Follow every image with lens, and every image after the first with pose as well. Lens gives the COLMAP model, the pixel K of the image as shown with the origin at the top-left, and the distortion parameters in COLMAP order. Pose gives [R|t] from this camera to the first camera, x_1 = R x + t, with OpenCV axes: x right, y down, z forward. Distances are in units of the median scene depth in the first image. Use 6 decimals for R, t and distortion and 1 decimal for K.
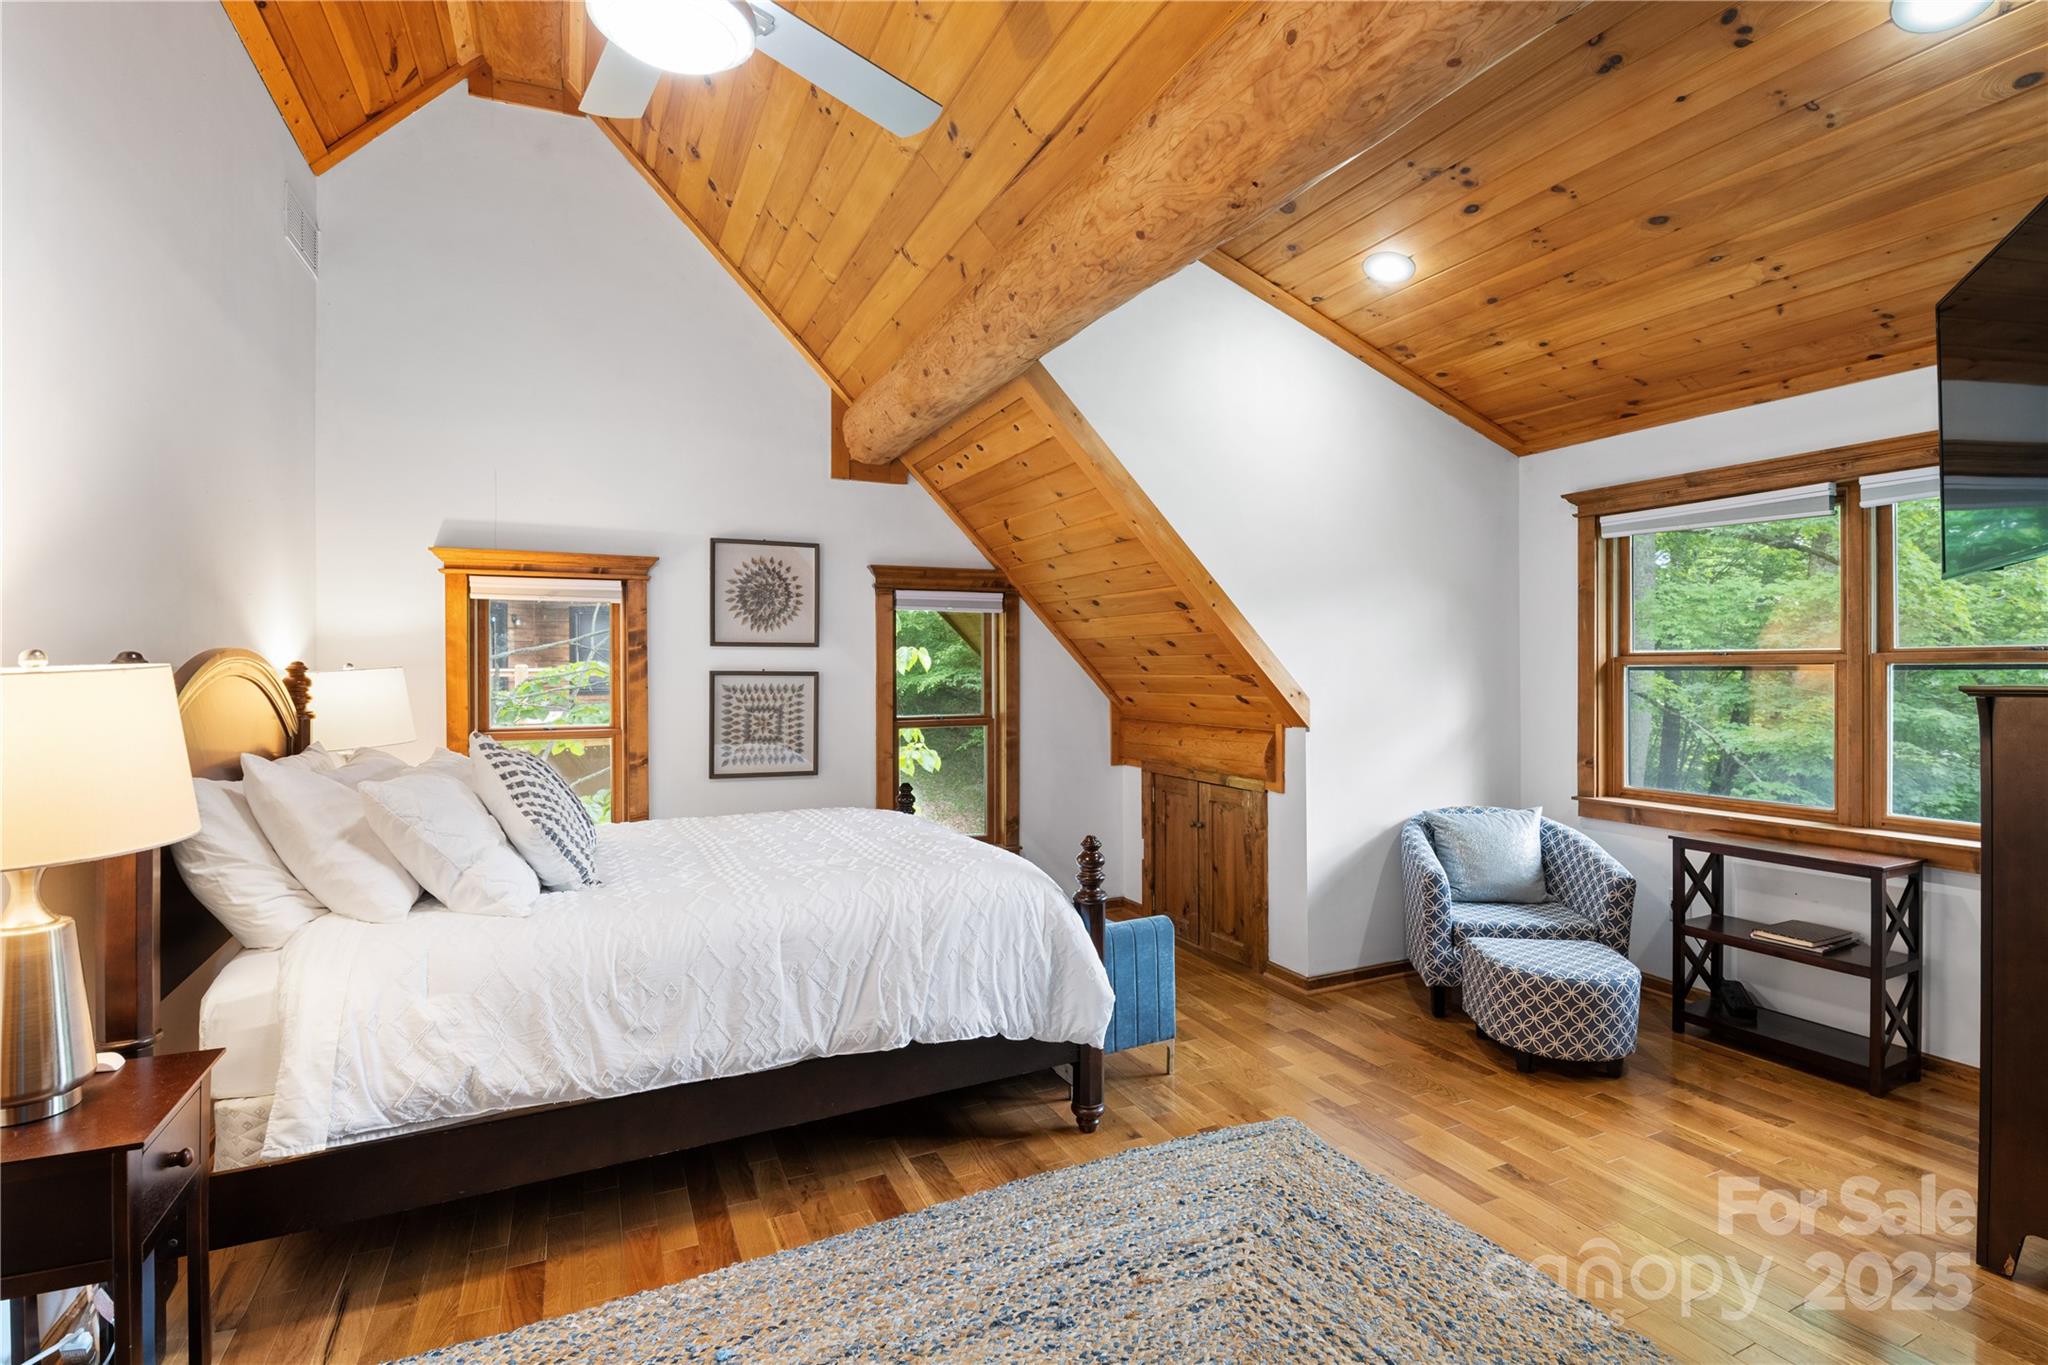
lens RADIAL K [[980.3, 0, 1023.2], [0, 980.3, 675.0], [0, 0, 1]] dist [-0.003548, -0.006780]
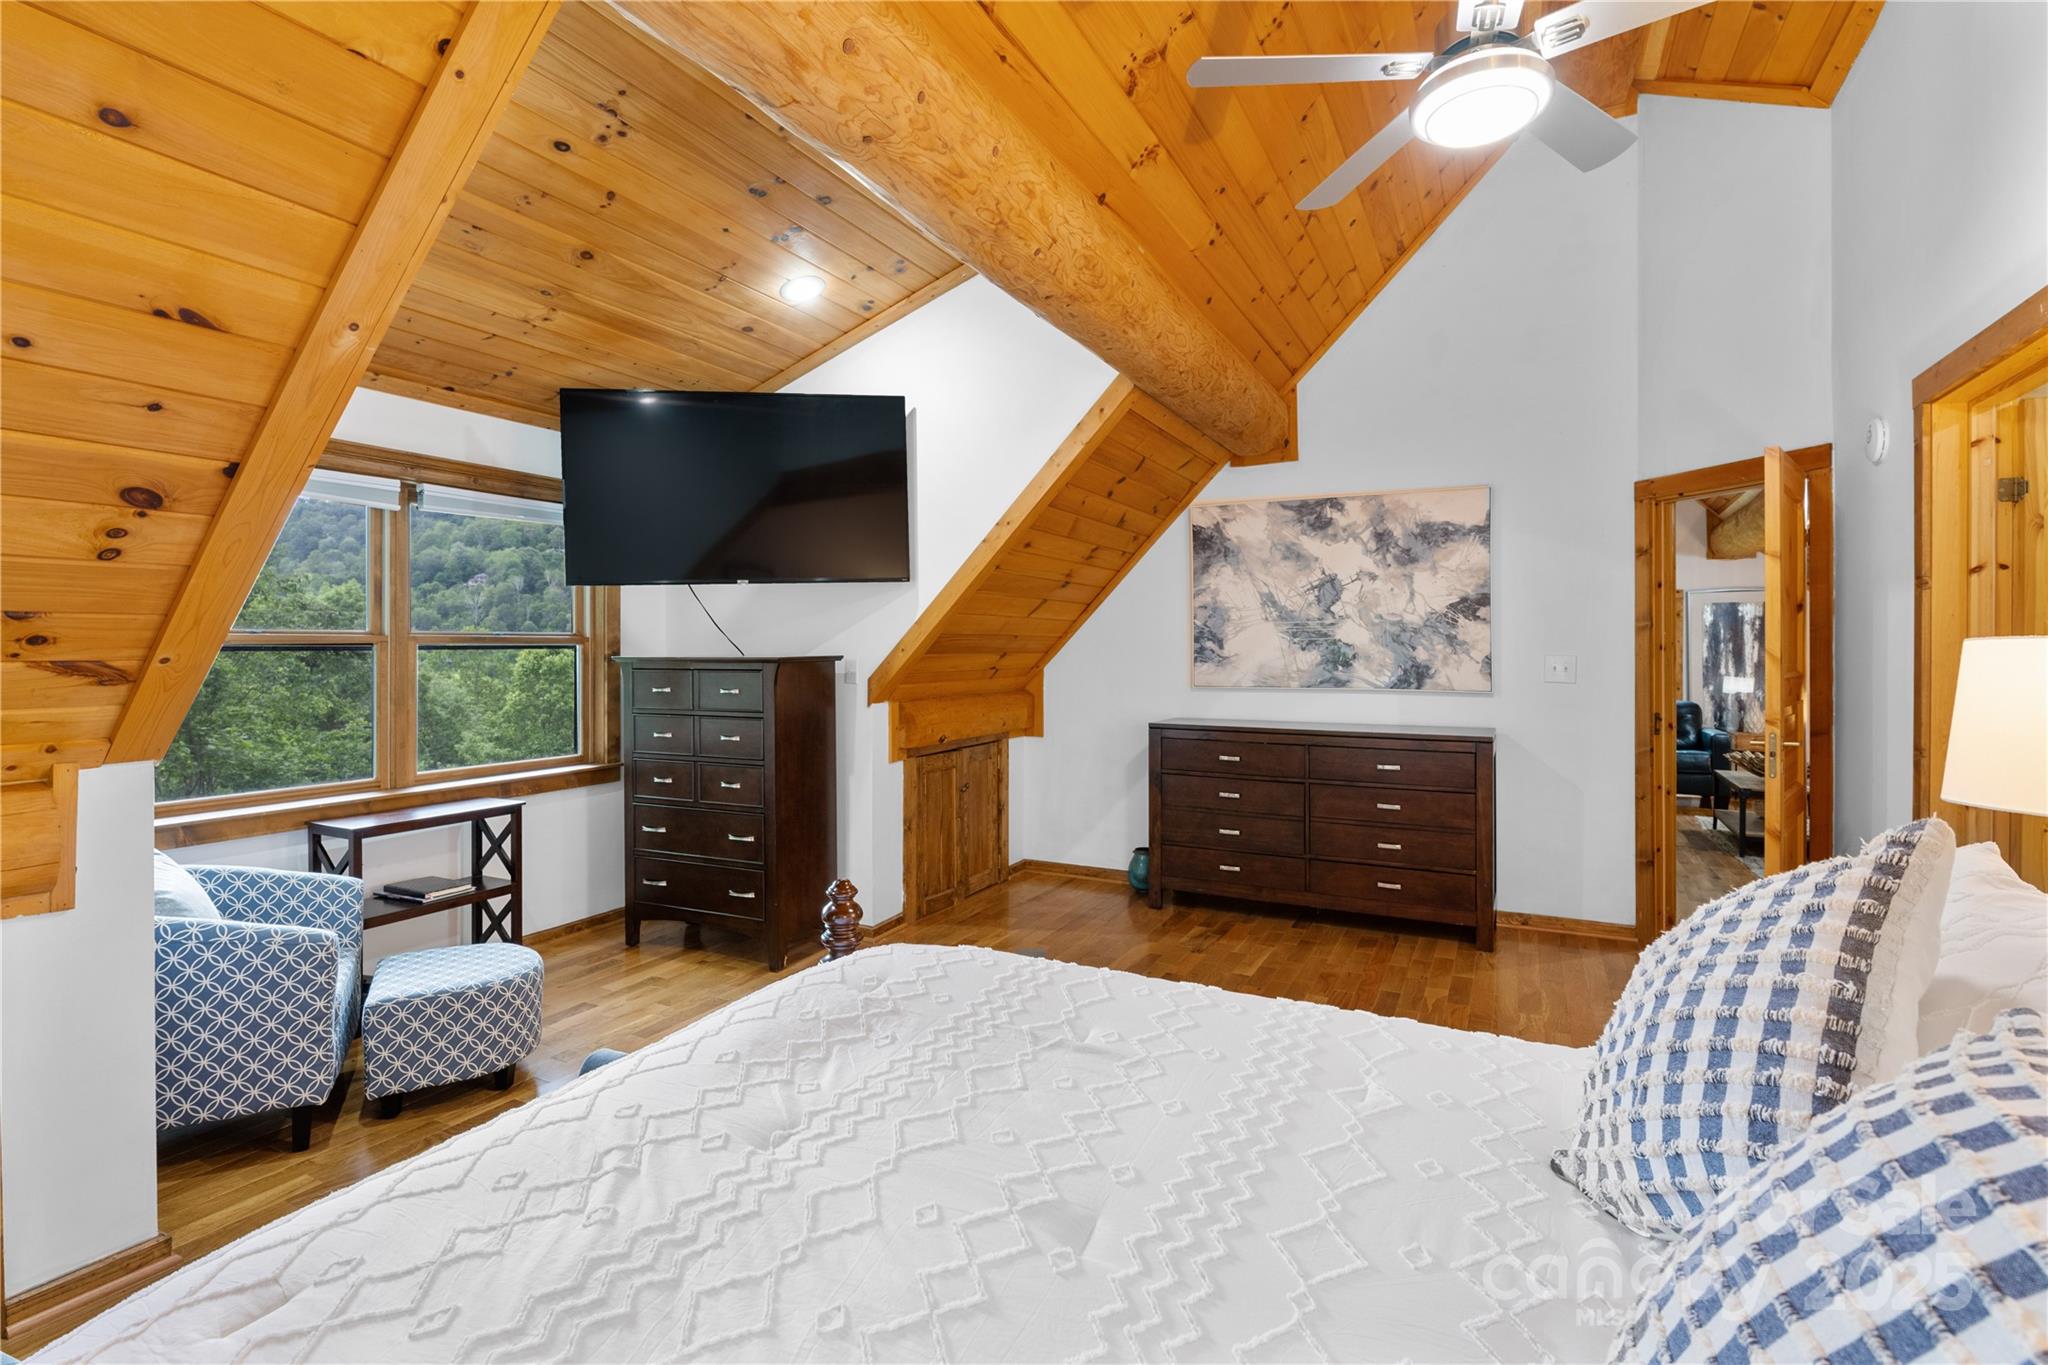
lens RADIAL K [[980.3, 0, 1031.4], [0, 980.3, 649.6], [0, 0, 1]] dist [-0.003548, -0.006780]
pose [[-0.648375, -0.001030, 0.761321, -0.520001], [0.003210, 0.999986, 0.004087, -0.007816], [-0.761315, 0.005093, -0.648363, 1.253911]]
